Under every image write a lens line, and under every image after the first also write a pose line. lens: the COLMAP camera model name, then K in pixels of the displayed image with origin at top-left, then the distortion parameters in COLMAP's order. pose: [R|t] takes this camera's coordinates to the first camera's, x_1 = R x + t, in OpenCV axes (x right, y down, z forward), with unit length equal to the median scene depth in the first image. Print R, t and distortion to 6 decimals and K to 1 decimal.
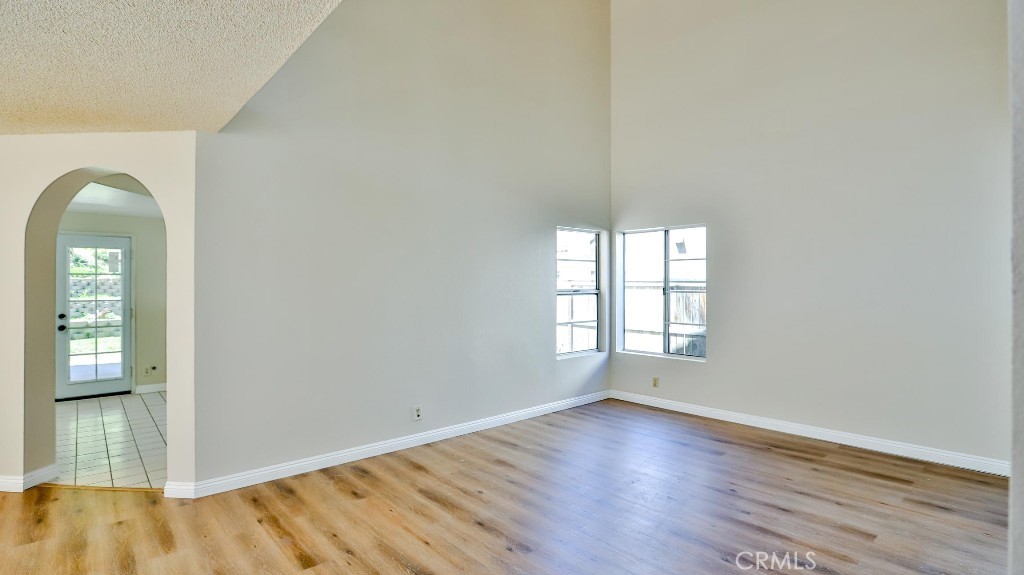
lens RADIAL K [[503.0, 0, 514.7], [0, 503.0, 284.8], [0, 0, 1]] dist [-0.060316, 0.025589]
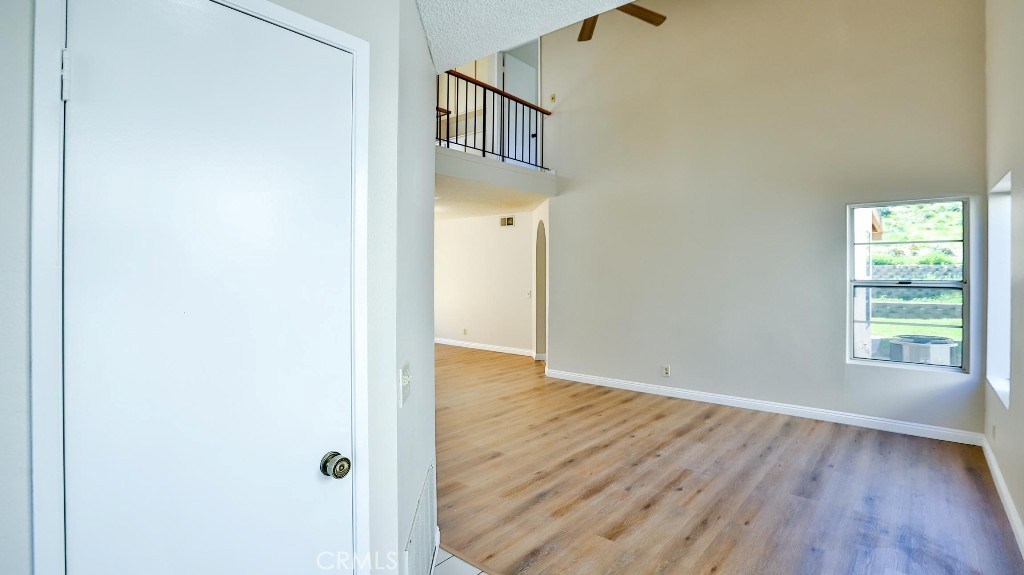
lens RADIAL K [[503.0, 0, 514.7], [0, 503.0, 284.8], [0, 0, 1]] dist [-0.060316, 0.025589]
pose [[0.150517, 0.033711, -0.988032, 1.276853], [-0.000958, 0.999423, 0.033954, -0.017284], [0.988607, -0.004164, 0.150463, 0.508755]]
